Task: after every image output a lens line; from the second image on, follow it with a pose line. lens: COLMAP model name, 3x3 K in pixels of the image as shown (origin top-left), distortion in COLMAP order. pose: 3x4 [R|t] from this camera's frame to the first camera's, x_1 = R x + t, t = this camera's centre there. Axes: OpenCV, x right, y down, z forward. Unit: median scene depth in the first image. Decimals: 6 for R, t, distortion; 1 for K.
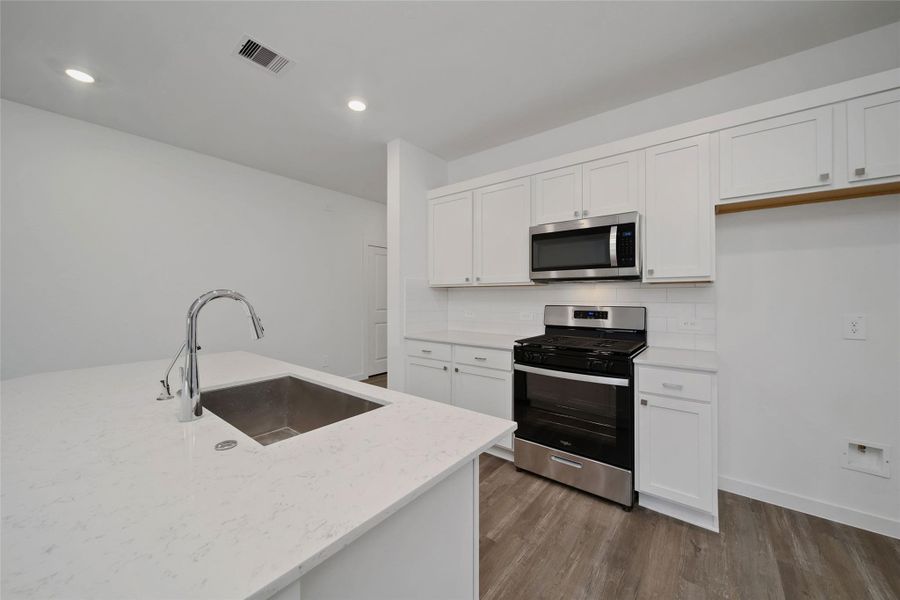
lens RADIAL K [[326.9, 0, 450.8], [0, 326.9, 293.6], [0, 0, 1]] dist [0.001893, -0.001499]
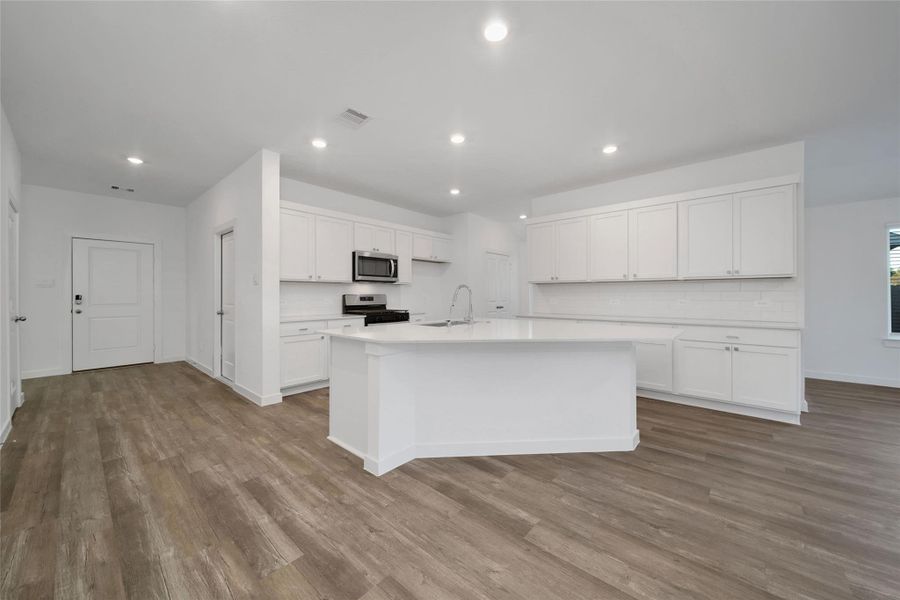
lens RADIAL K [[326.9, 0, 447.9], [0, 326.9, 291.0], [0, 0, 1]] dist [0.001893, -0.001499]
pose [[0.054190, 0.016634, 0.998392, -1.778156], [-0.008715, 0.999831, -0.016185, 0.051372], [-0.998493, -0.007824, 0.054326, 0.457471]]
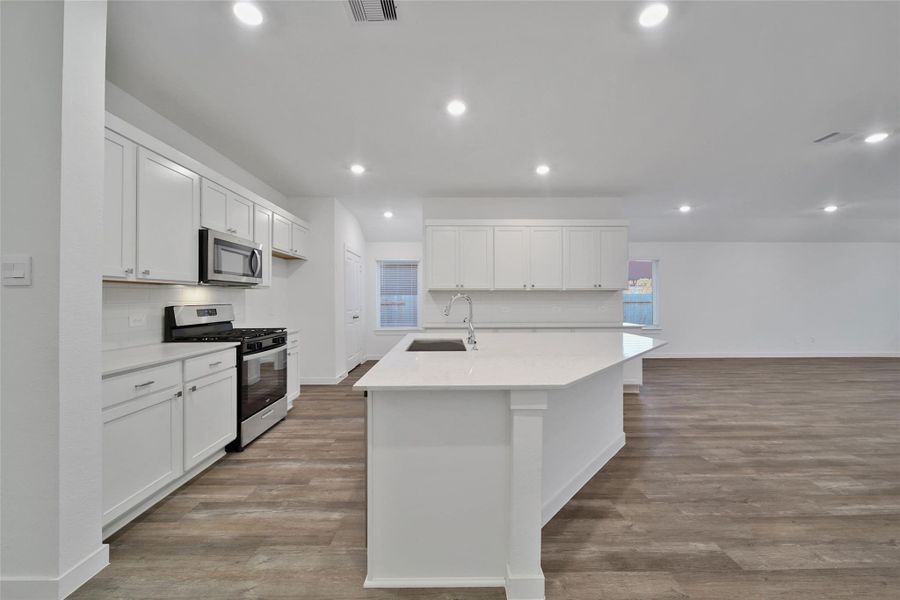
lens RADIAL K [[335.9, 0, 448.8], [0, 335.9, 294.7], [0, 0, 1]] dist [-0.000002, -0.001252]
pose [[-0.629464, 0.008826, 0.776980, -1.211930], [-0.006042, 0.999850, -0.016252, 0.017948], [-0.777006, -0.014925, -0.629316, 1.249058]]
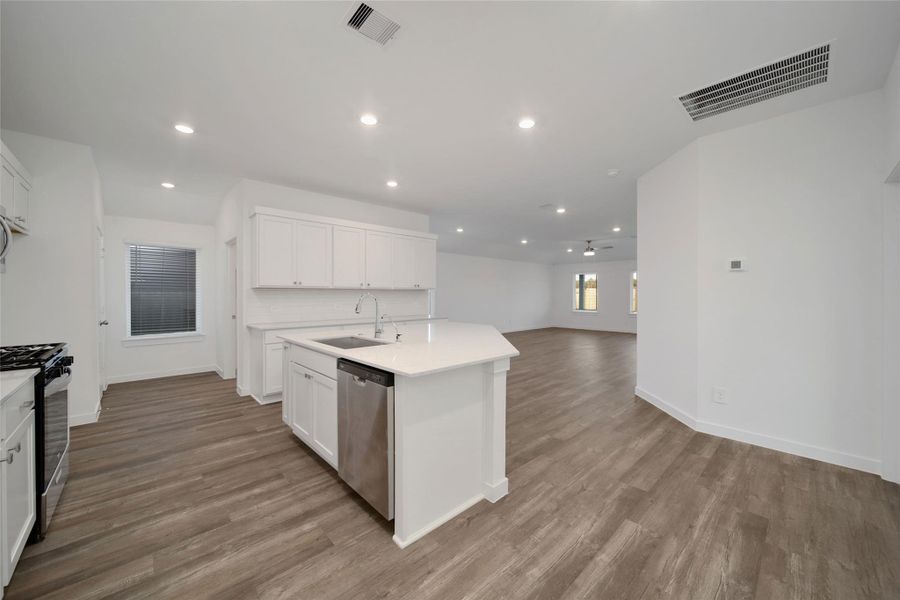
lens RADIAL K [[335.9, 0, 455.5], [0, 335.9, 288.4], [0, 0, 1]] dist [-0.000002, -0.001252]
pose [[-0.989691, 0.004804, 0.143136, -0.824534], [0.000410, 0.999528, -0.030709, 0.023900], [-0.143216, -0.030333, -0.989227, 1.692286]]
